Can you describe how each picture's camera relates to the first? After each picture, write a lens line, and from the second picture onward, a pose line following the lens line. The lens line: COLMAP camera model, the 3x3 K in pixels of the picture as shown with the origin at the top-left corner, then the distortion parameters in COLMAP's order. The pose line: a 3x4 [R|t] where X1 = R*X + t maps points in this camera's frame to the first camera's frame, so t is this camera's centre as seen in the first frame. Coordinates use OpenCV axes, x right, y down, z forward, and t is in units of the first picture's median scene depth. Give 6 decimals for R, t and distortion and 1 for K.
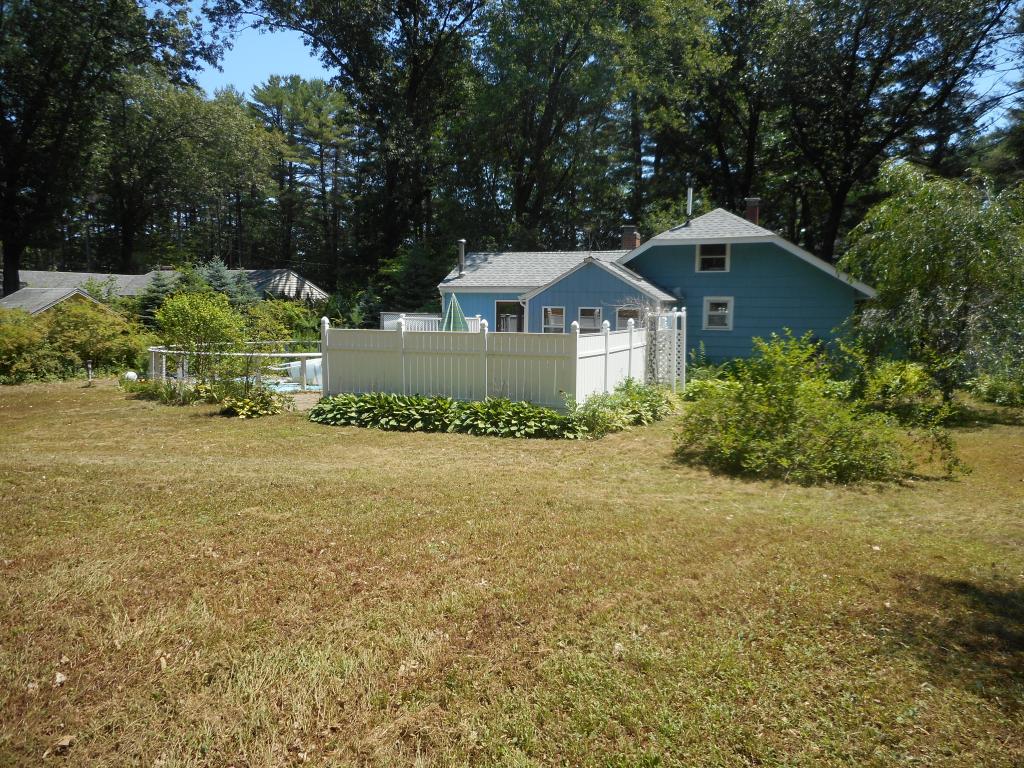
lens RADIAL K [[781.2, 0, 513.8], [0, 781.2, 395.4], [0, 0, 1]] dist [0.009266, 0.007951]
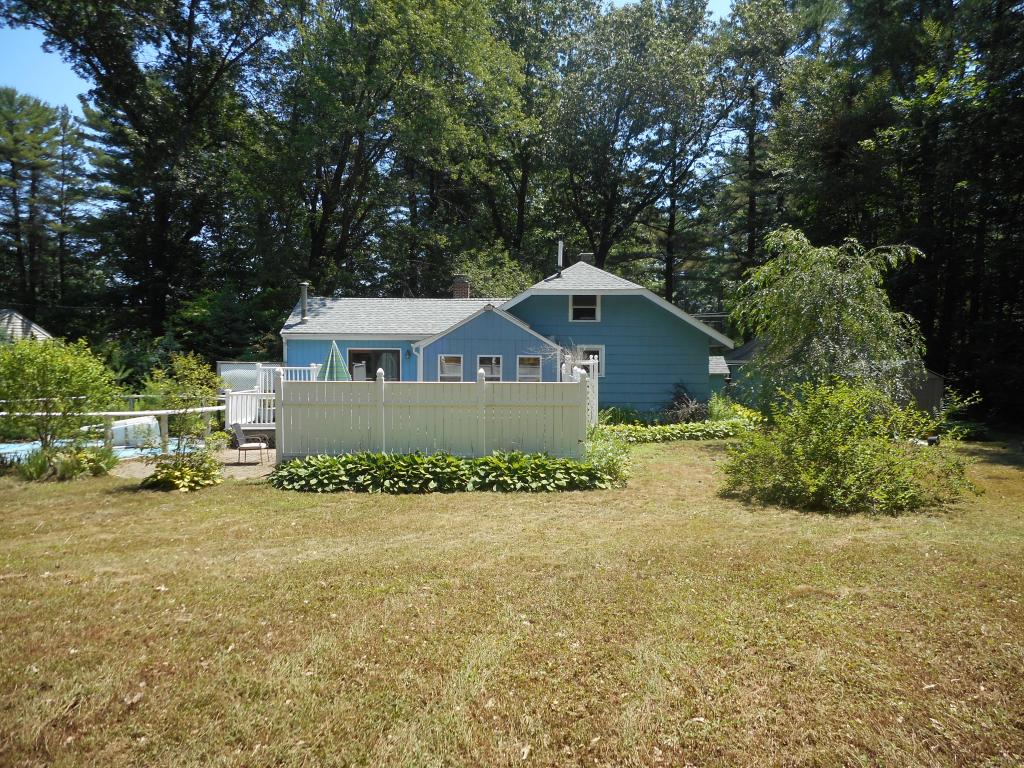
lens RADIAL K [[781.2, 0, 513.8], [0, 781.2, 395.4], [0, 0, 1]] dist [0.009266, 0.007951]
pose [[0.923046, -0.021866, 0.384068, -0.247780], [0.044838, 0.997694, -0.050960, -0.010137], [-0.382068, 0.064259, 0.921897, 0.080121]]
